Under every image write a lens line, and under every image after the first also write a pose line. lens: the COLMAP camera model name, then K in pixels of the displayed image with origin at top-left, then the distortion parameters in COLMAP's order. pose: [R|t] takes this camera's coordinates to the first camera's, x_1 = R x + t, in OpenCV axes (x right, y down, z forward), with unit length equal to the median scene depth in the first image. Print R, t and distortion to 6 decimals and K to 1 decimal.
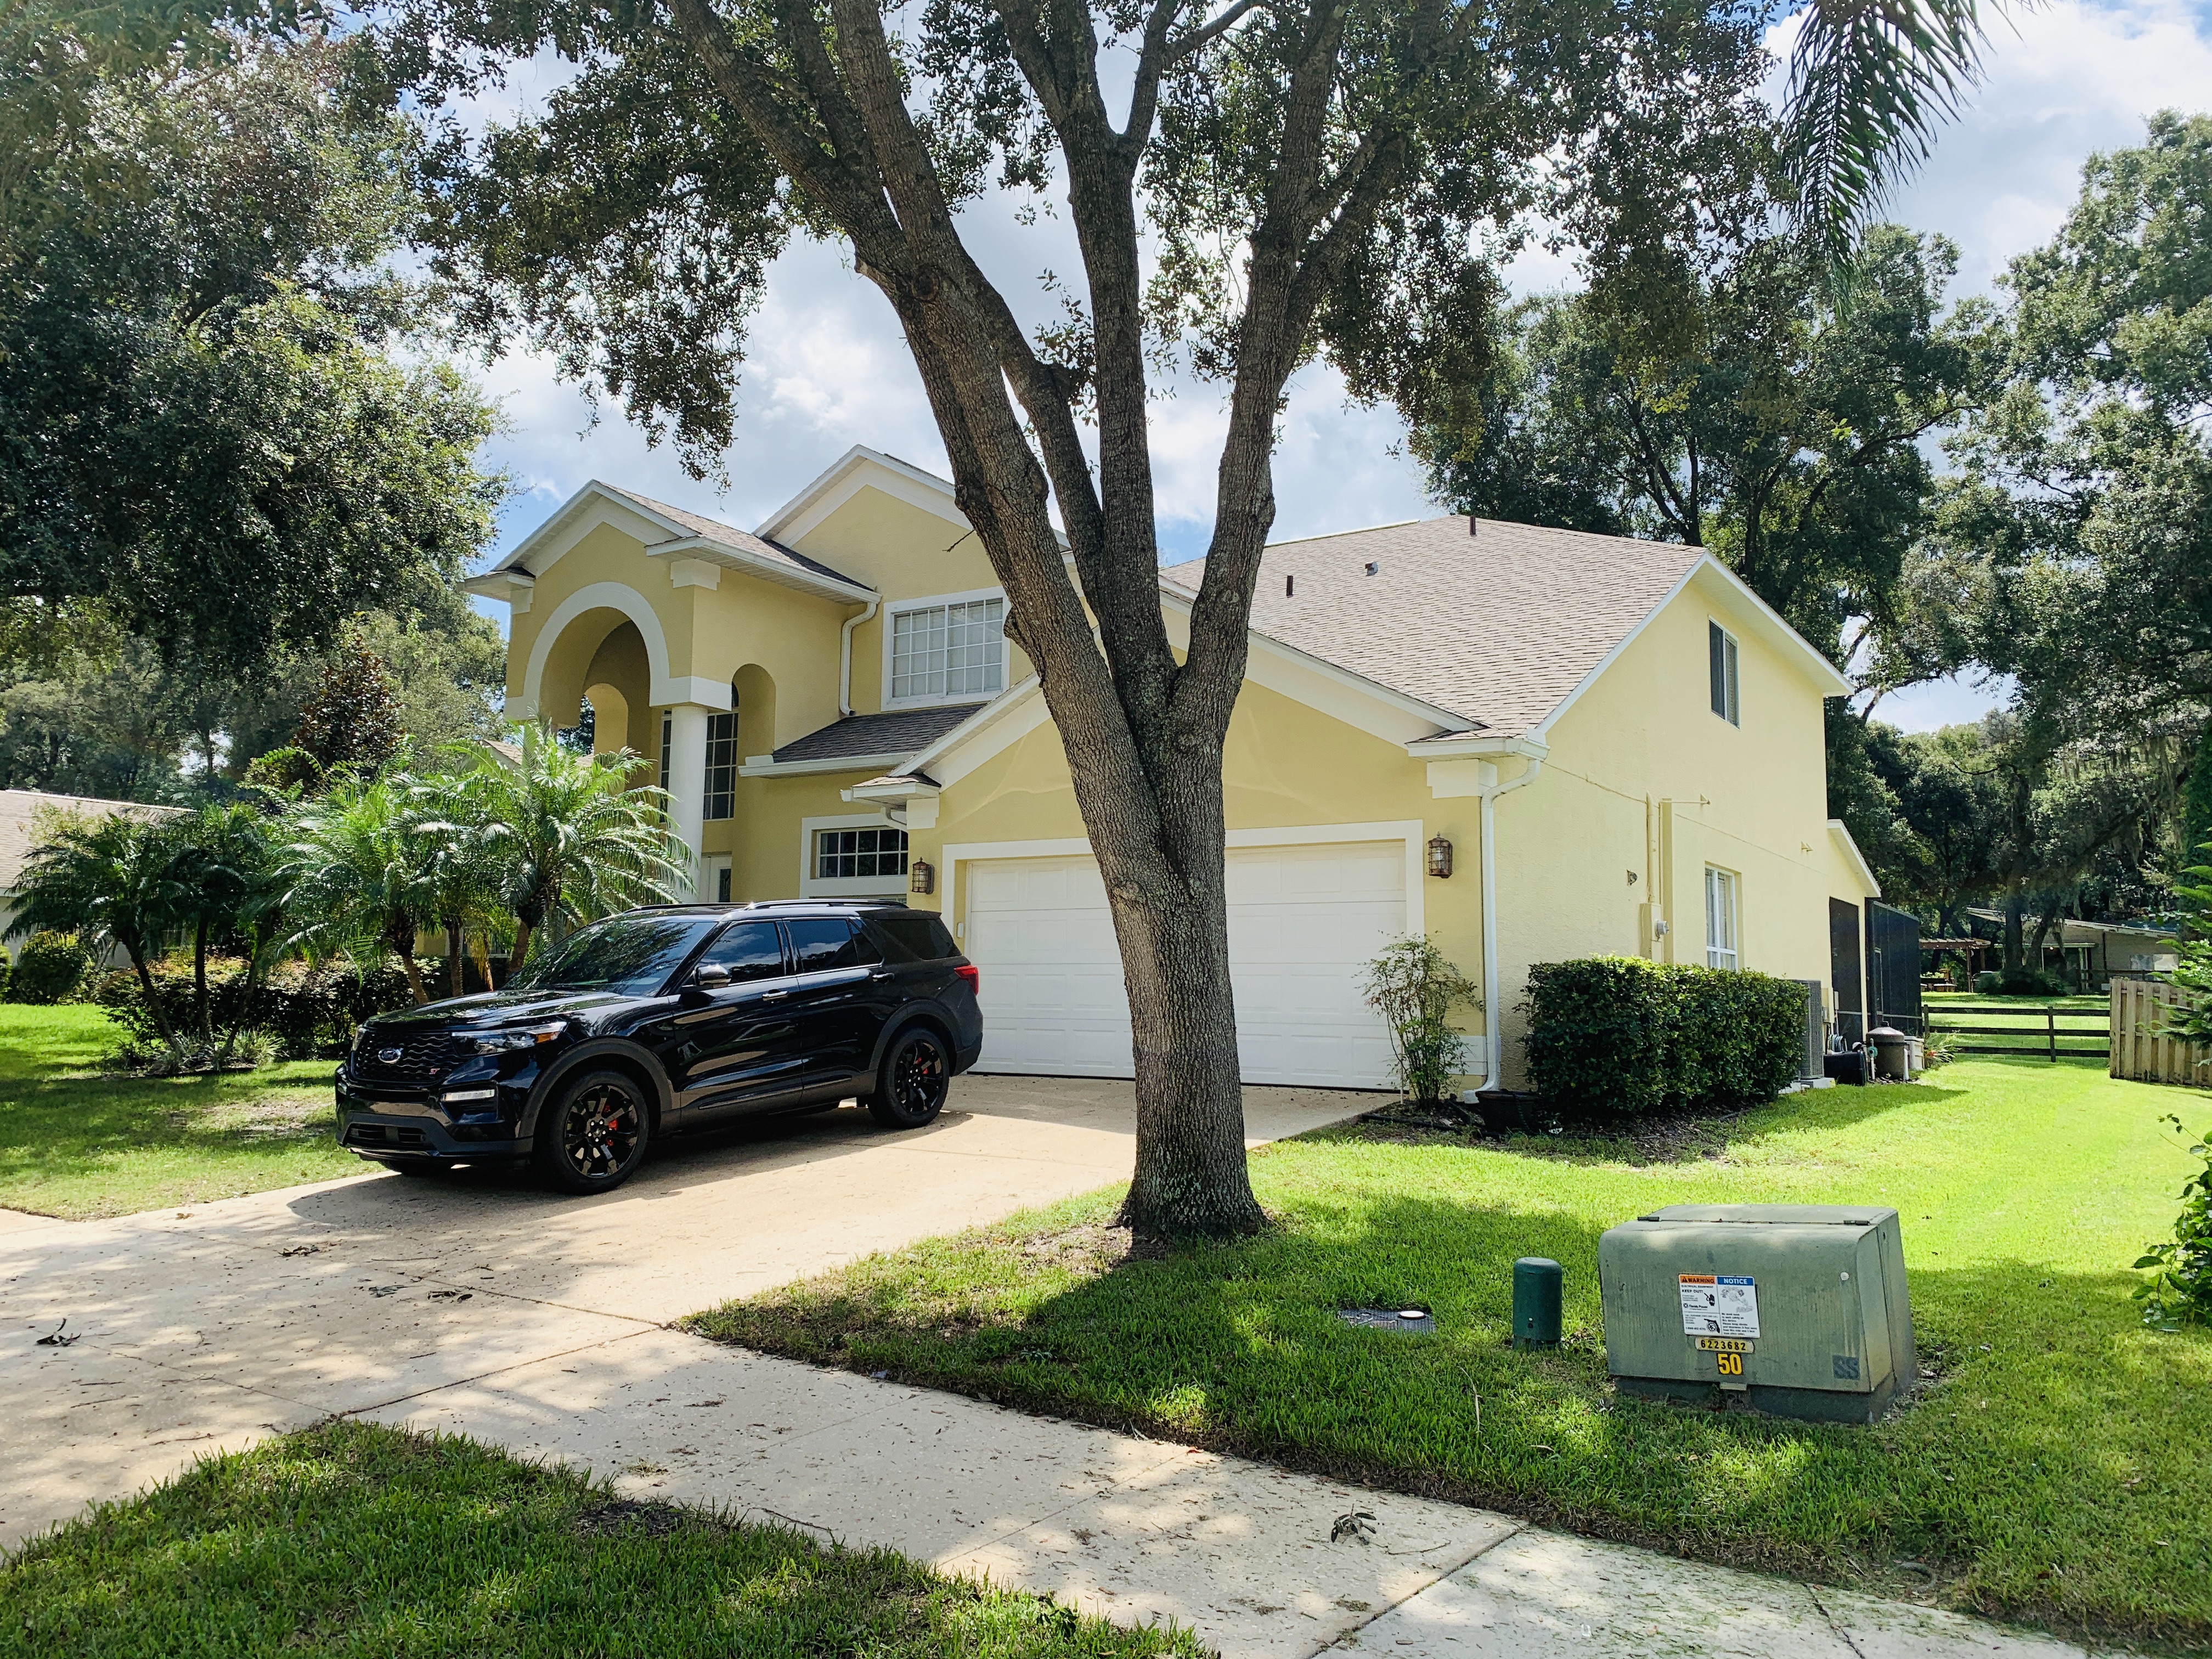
lens RADIAL K [[1661.9, 0, 1104.3], [0, 1661.9, 856.3], [0, 0, 1]] dist [0.213473, -0.241410]
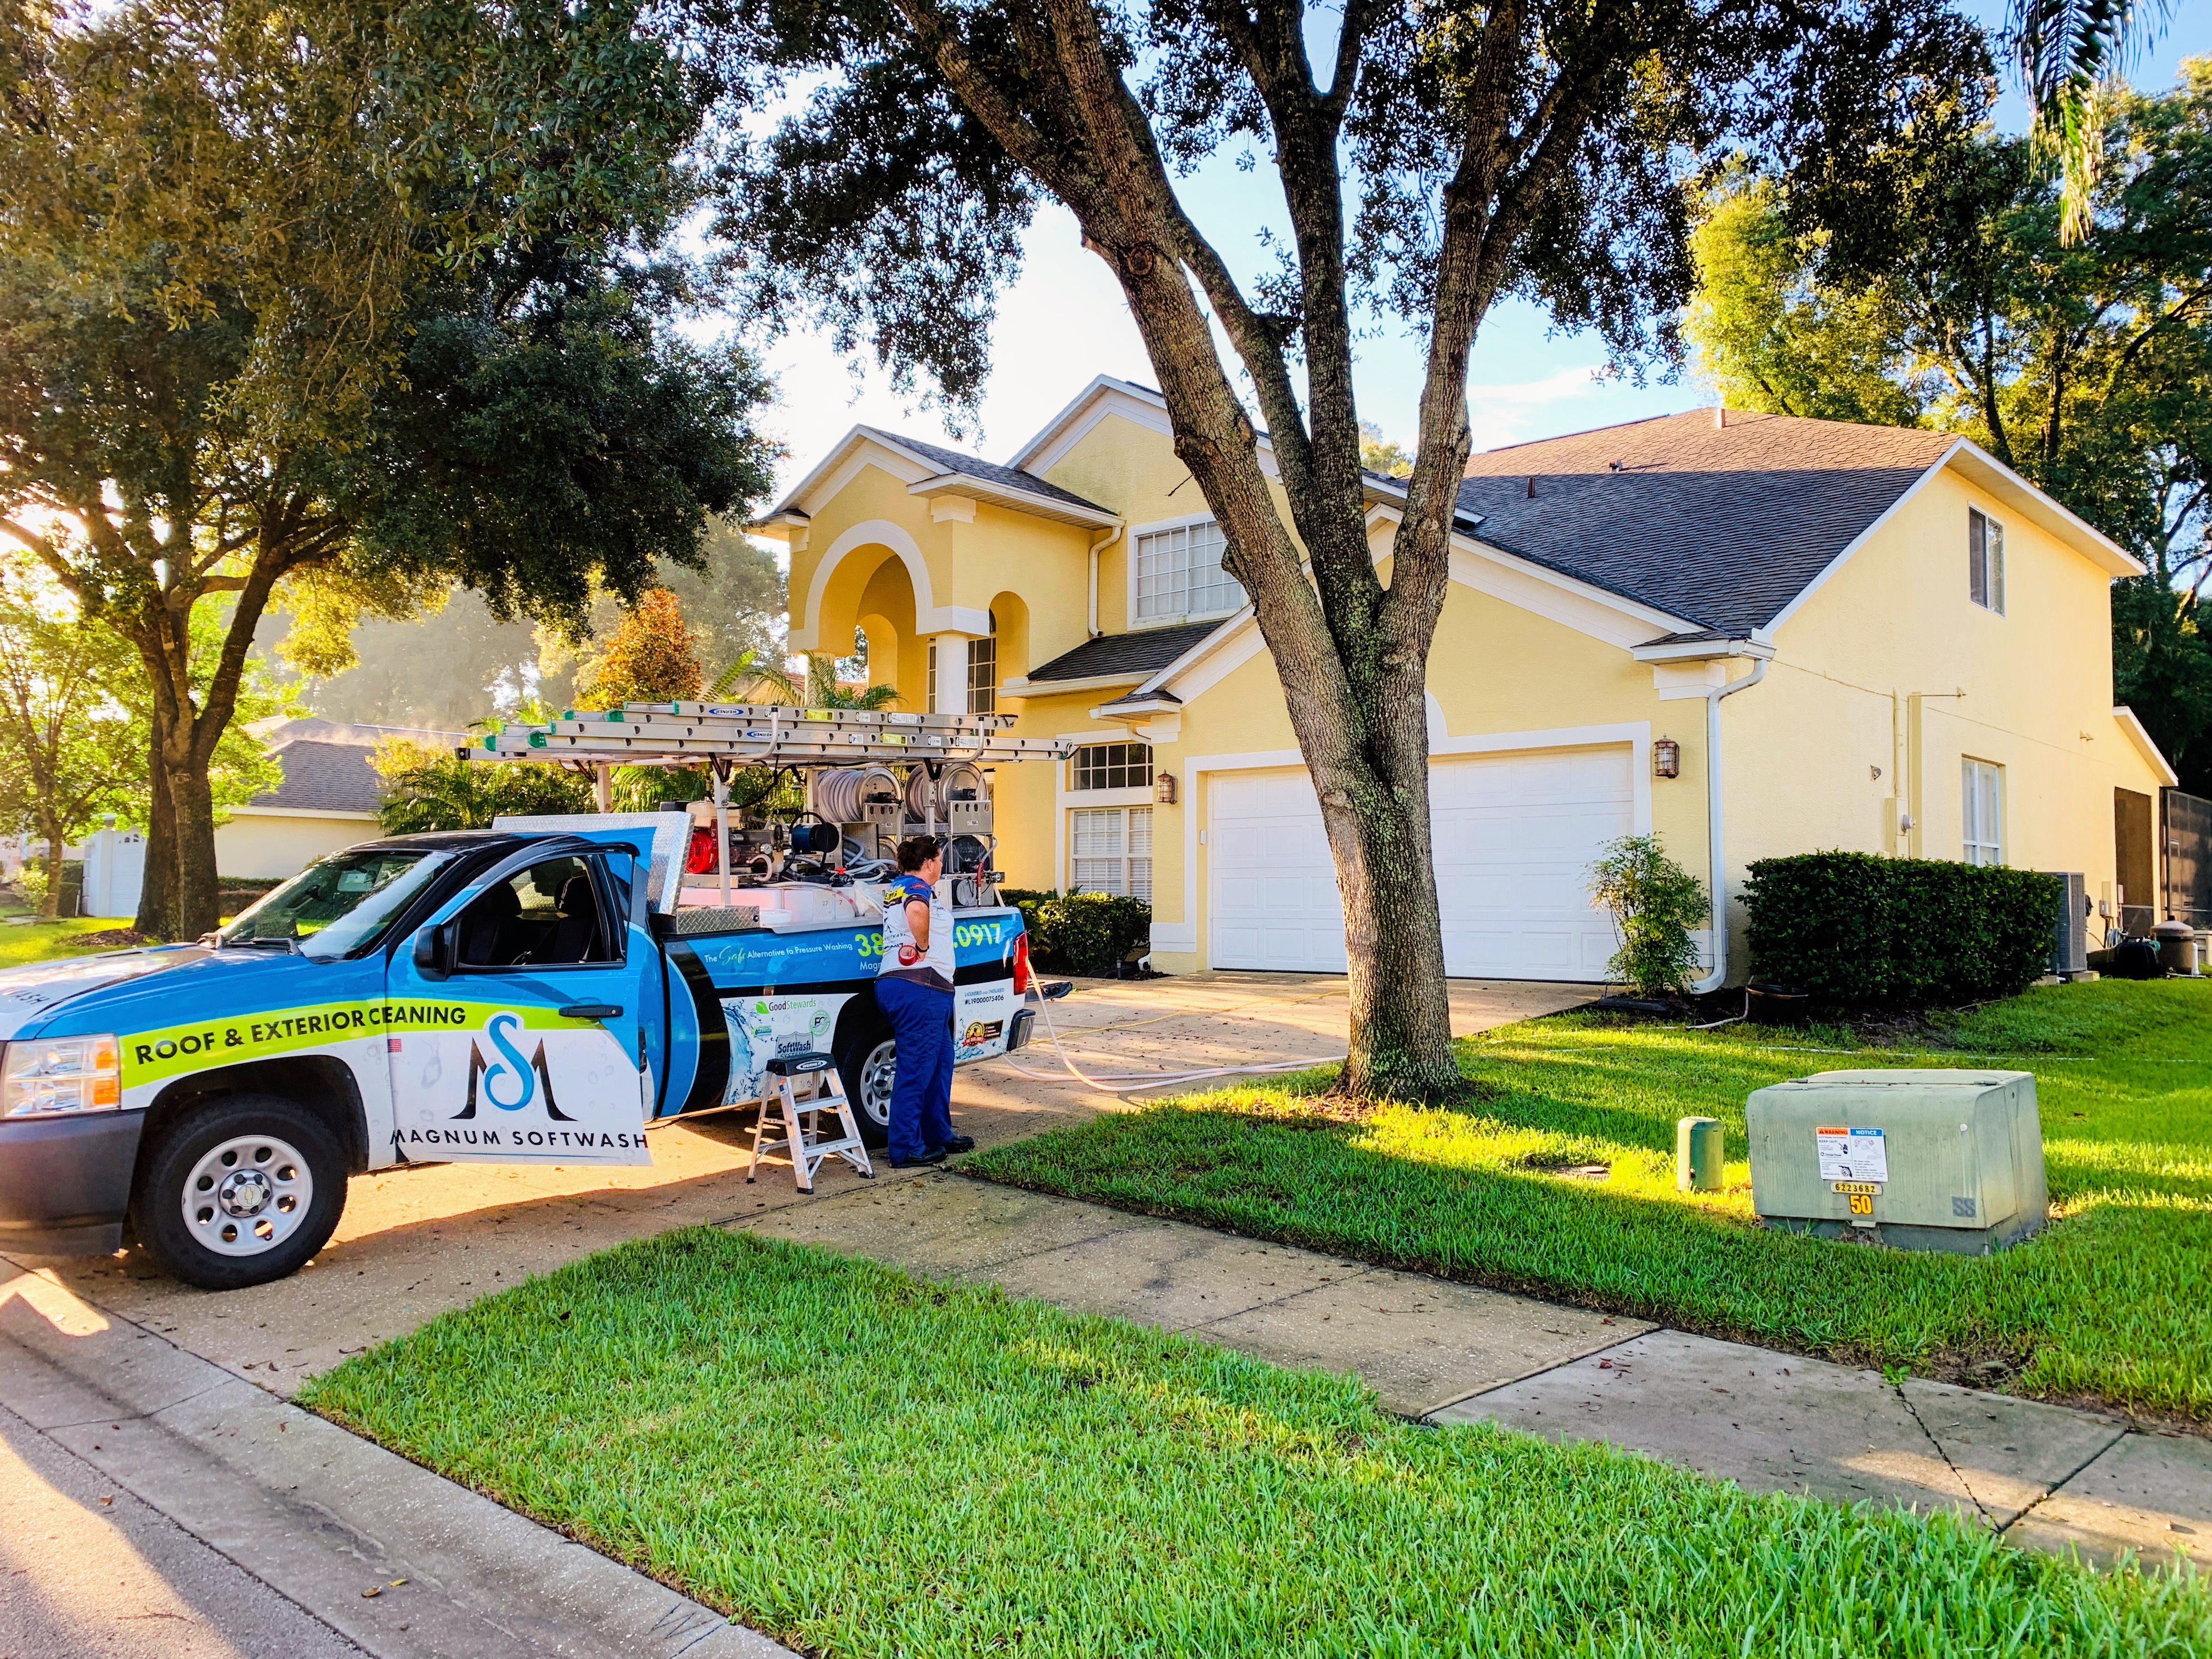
lens RADIAL K [[1661.9, 0, 1104.3], [0, 1661.9, 856.3], [0, 0, 1]] dist [0.213473, -0.241410]
pose [[0.988040, -0.012057, -0.153729, 0.026284], [0.020449, 0.998379, 0.053123, -0.002329], [0.152839, -0.055631, 0.986684, -0.099115]]
